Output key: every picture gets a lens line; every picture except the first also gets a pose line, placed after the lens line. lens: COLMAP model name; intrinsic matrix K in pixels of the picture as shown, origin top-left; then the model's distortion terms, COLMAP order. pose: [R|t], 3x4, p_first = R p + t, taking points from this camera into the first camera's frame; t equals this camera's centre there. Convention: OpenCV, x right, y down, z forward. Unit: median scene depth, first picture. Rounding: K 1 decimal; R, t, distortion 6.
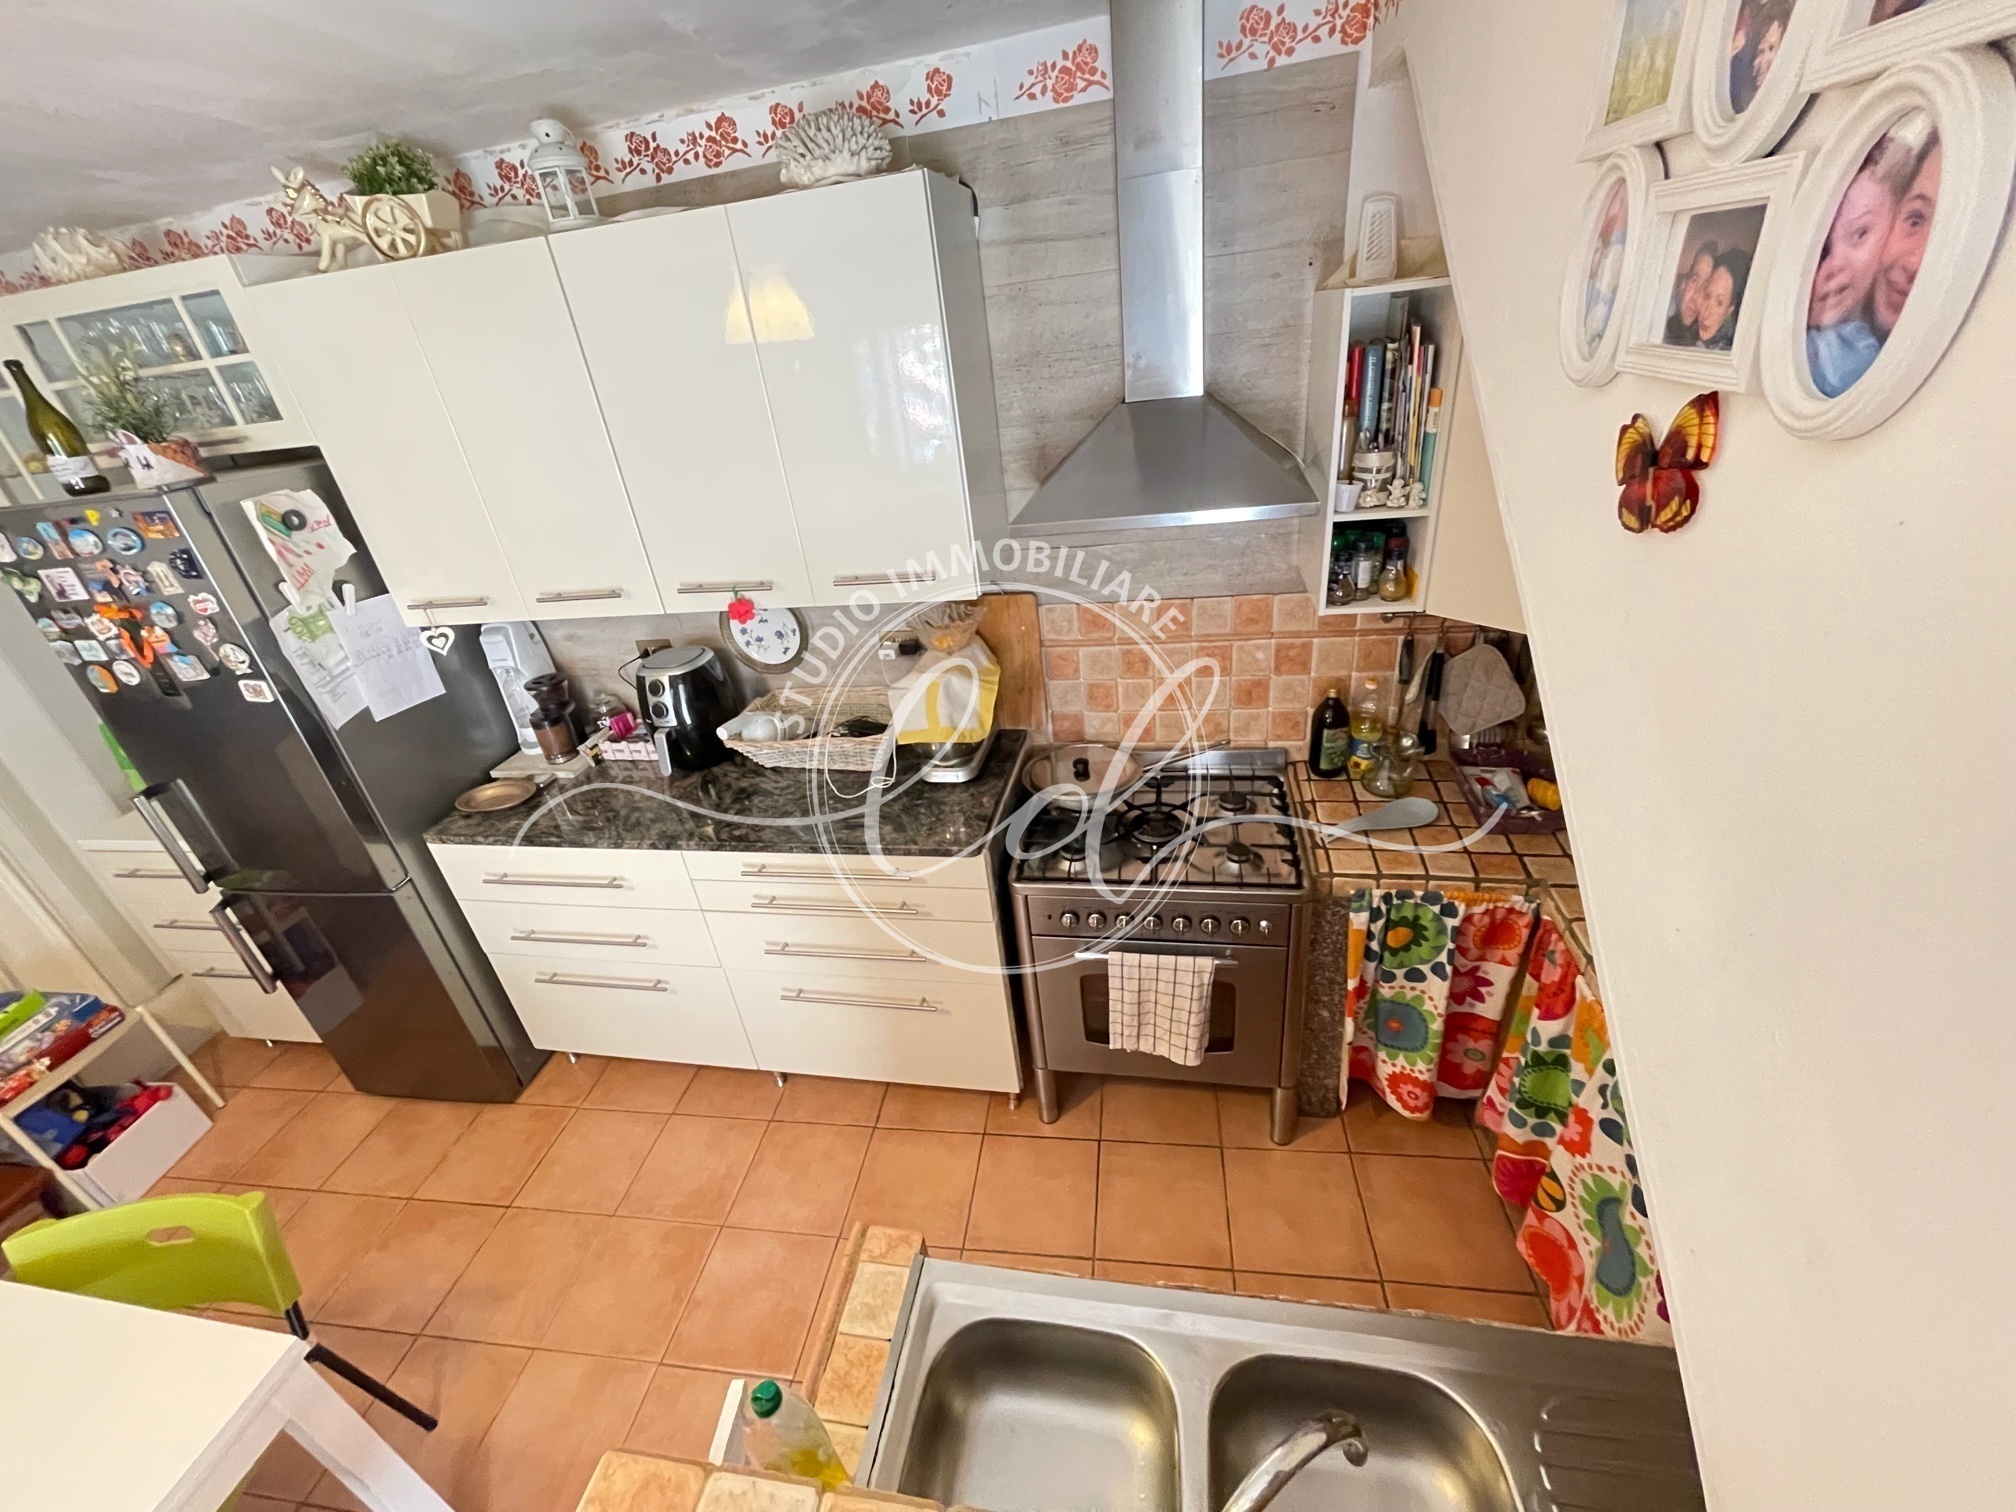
lens RADIAL K [[817.5, 0, 998.0], [0, 817.5, 756.3], [0, 0, 1]] dist [-0.003076, 0.001879]
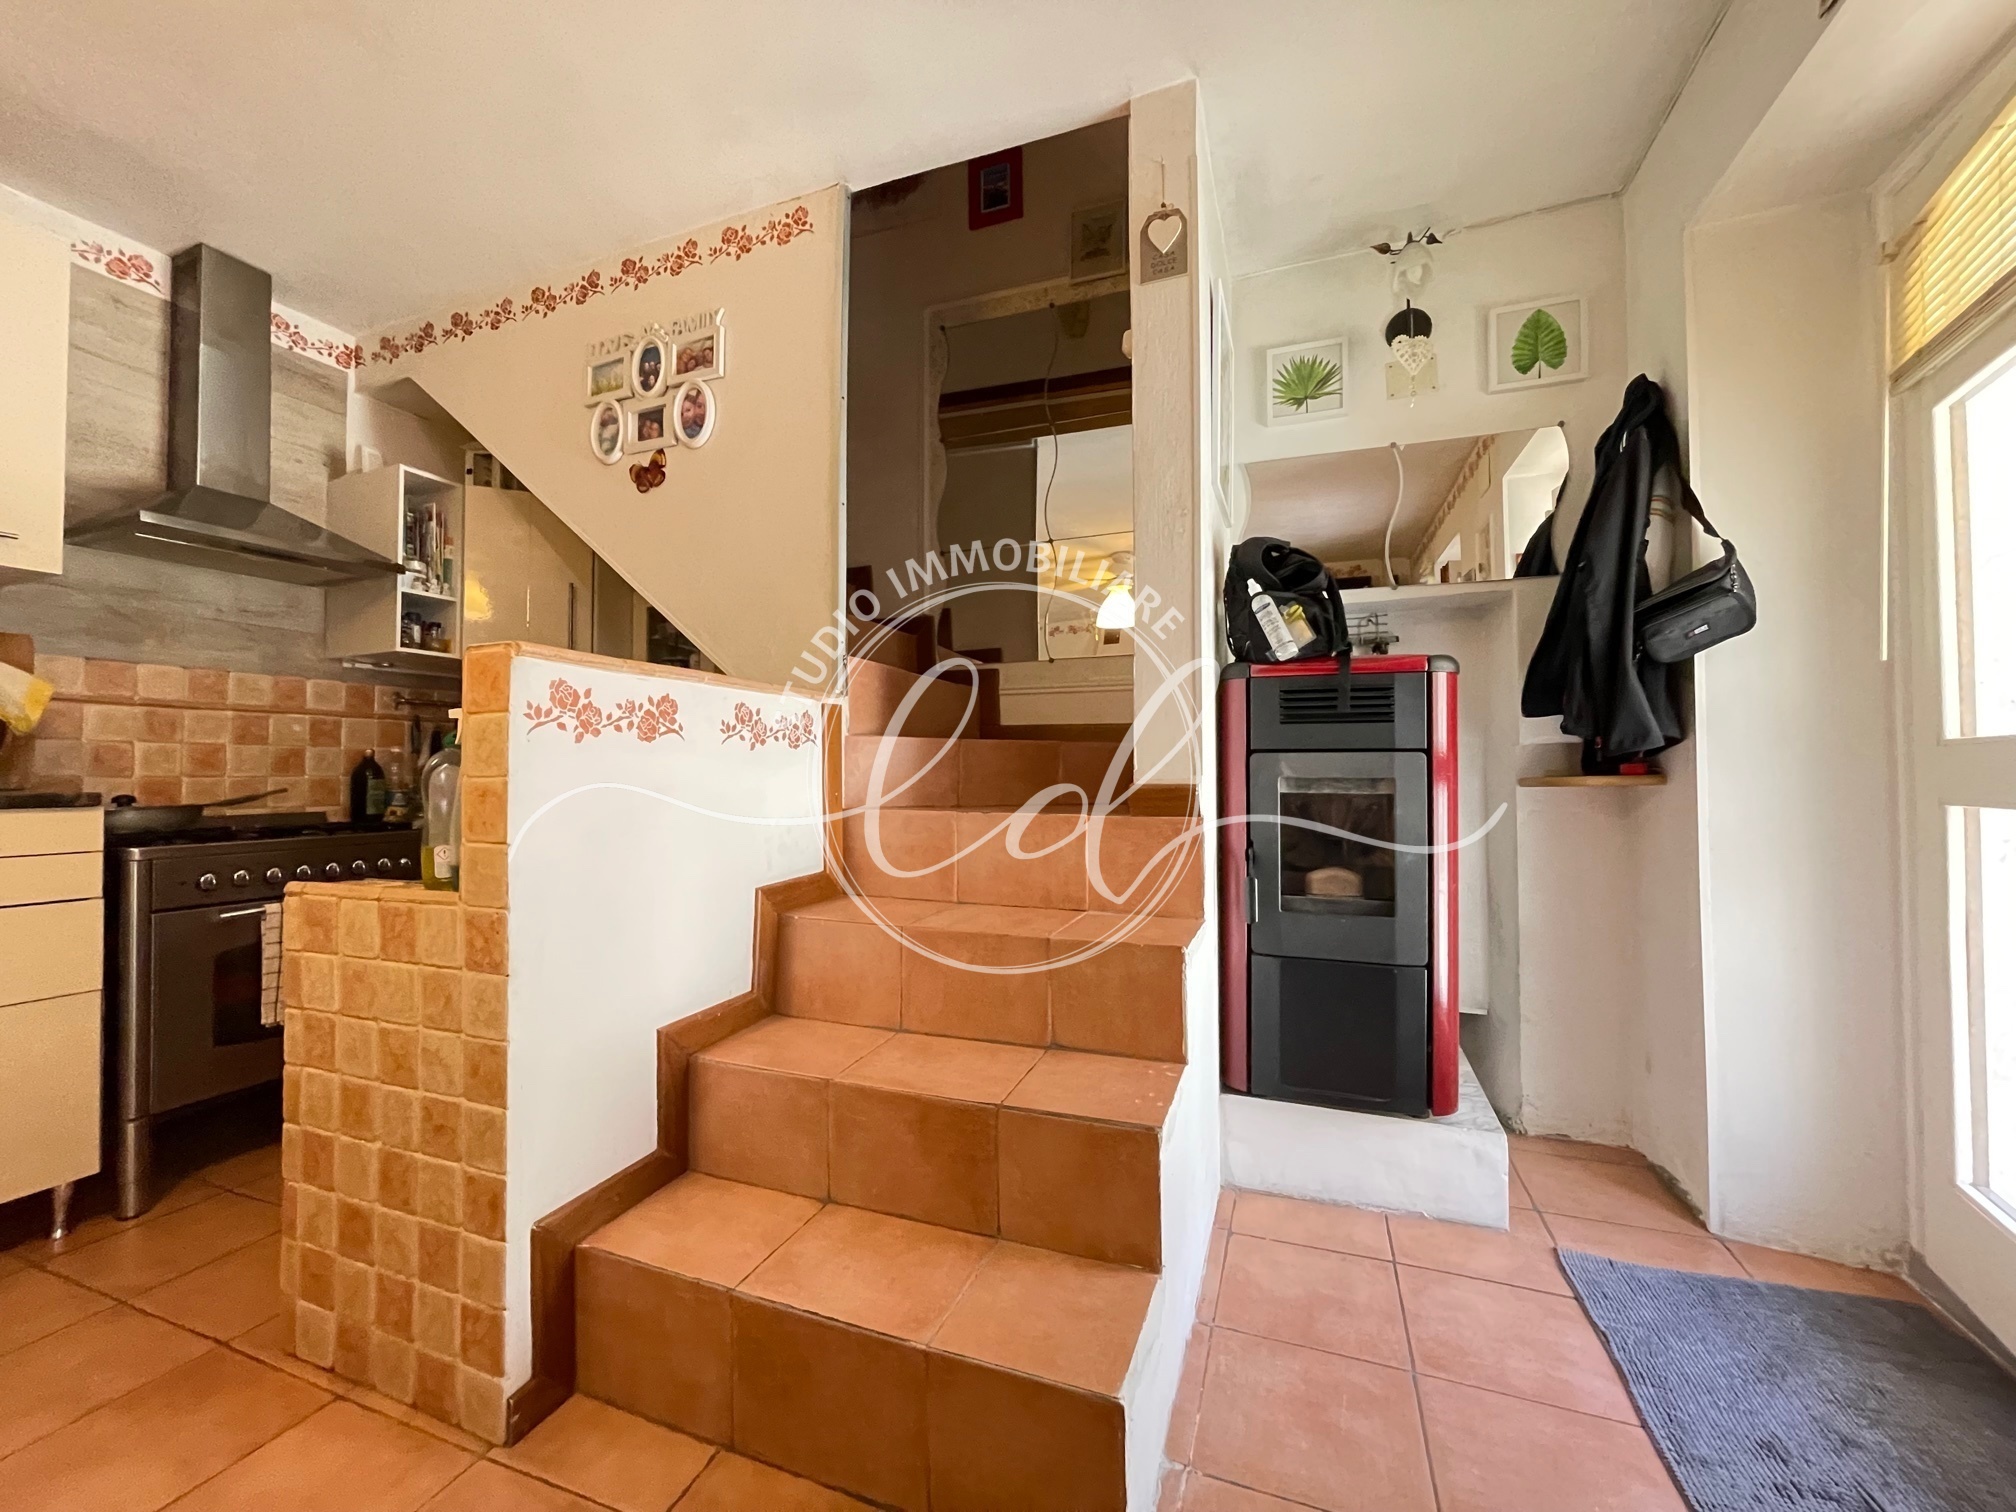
lens RADIAL K [[817.5, 0, 1002.6], [0, 817.5, 758.4], [0, 0, 1]] dist [-0.003076, 0.001879]
pose [[0.205041, 0.132828, 0.969698, -0.702776], [0.444805, 0.869880, -0.213208, 0.708849], [-0.871841, 0.475043, 0.119279, -0.052548]]
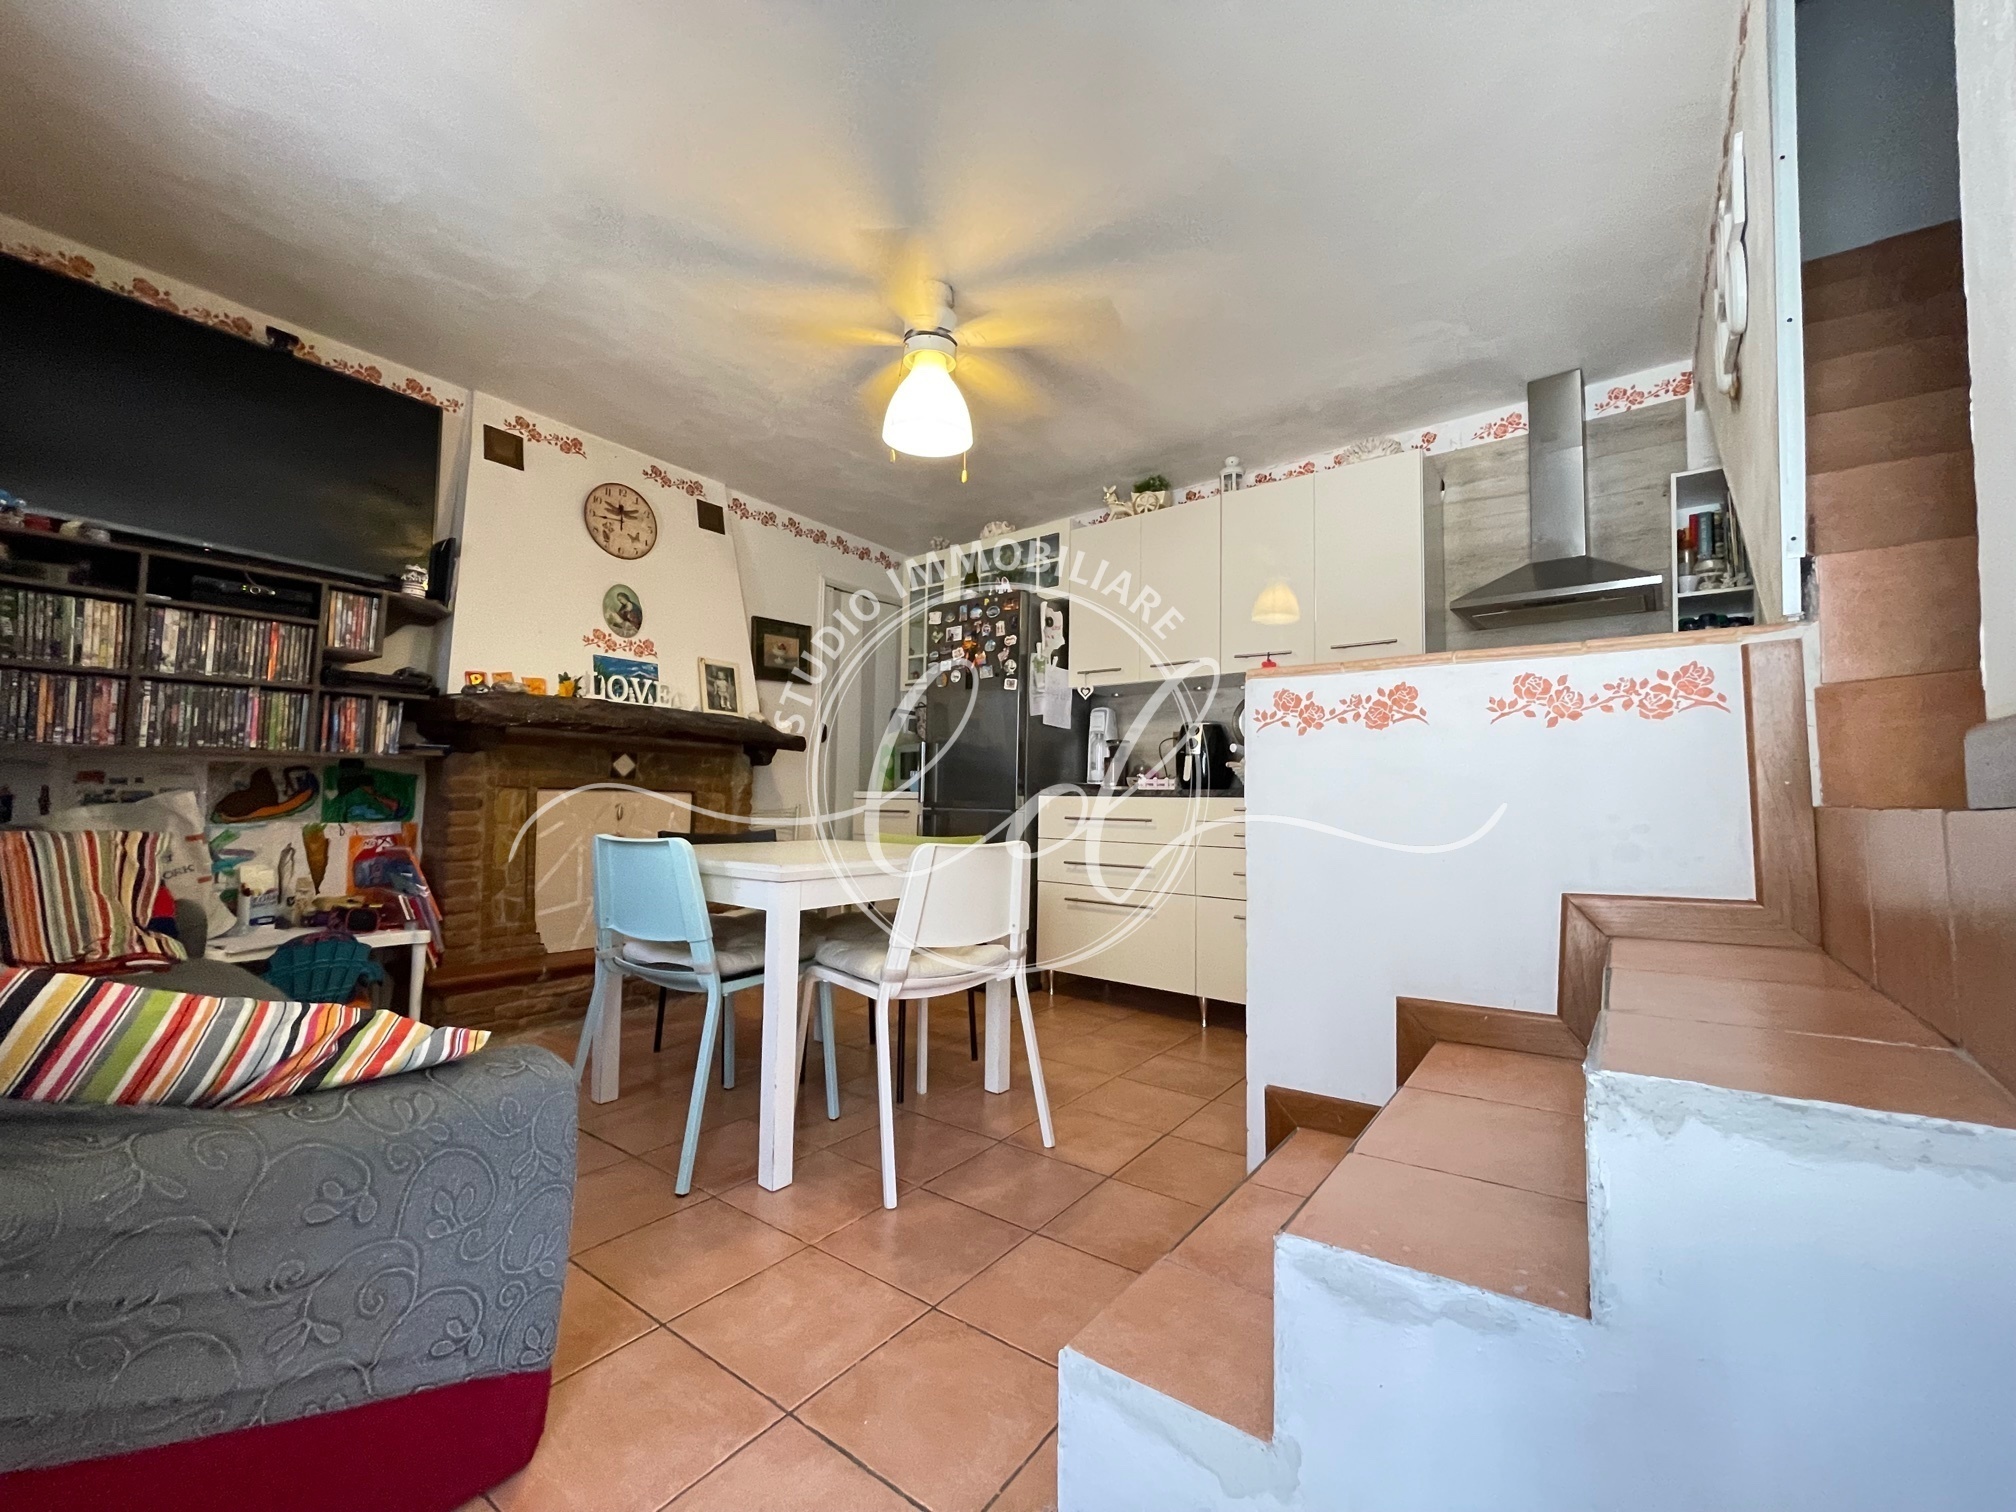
lens RADIAL K [[817.5, 0, 999.8], [0, 817.5, 757.7], [0, 0, 1]] dist [-0.003076, 0.001879]
pose [[0.879643, 0.103831, -0.464163, 0.011559], [-0.321833, 0.848488, -0.420109, 0.890153], [0.350217, 0.518929, 0.779783, -0.457887]]
